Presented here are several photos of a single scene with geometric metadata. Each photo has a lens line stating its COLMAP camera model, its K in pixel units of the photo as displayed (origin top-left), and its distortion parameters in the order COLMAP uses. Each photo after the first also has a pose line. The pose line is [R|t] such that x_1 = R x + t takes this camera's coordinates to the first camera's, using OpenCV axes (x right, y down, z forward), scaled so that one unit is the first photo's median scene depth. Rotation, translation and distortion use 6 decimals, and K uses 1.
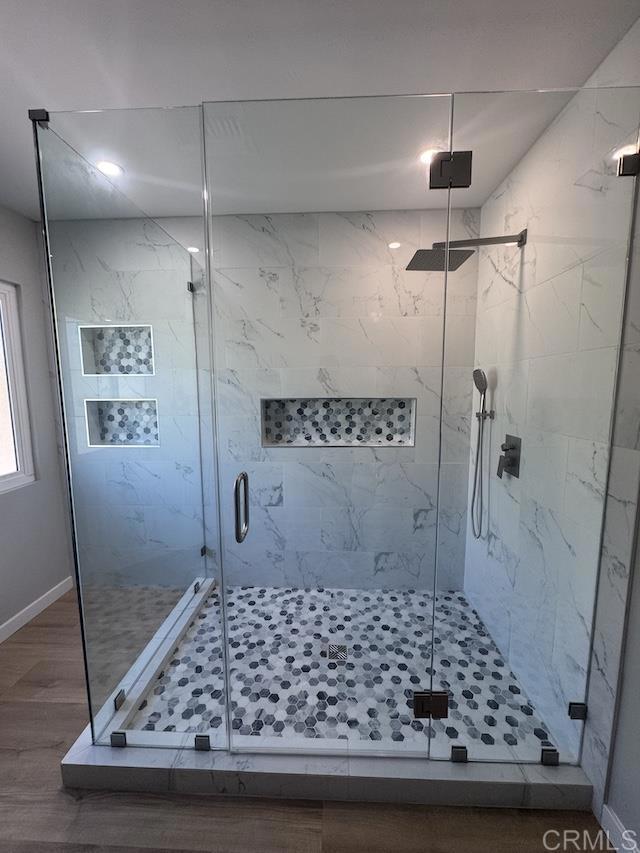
lens RADIAL K [[342.3, 0, 320.0], [0, 342.3, 426.5], [0, 0, 1]] dist [-0.001006, -0.000138]
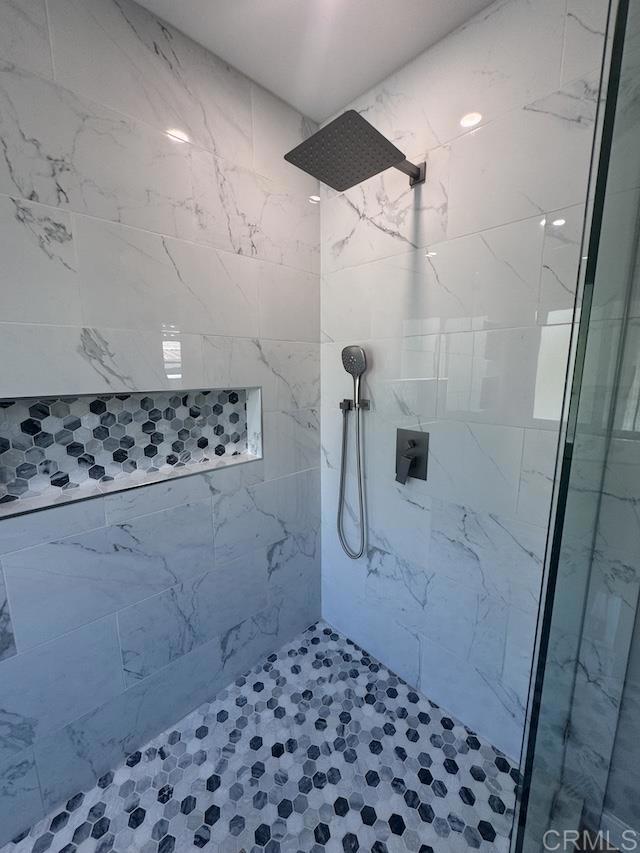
lens RADIAL K [[342.3, 0, 320.0], [0, 342.3, 426.5], [0, 0, 1]] dist [-0.001006, -0.000138]
pose [[0.680671, -0.120631, 0.722590, -0.127921], [0.086361, 0.992685, 0.084371, -0.051447], [-0.727482, 0.004975, 0.686109, 0.452350]]
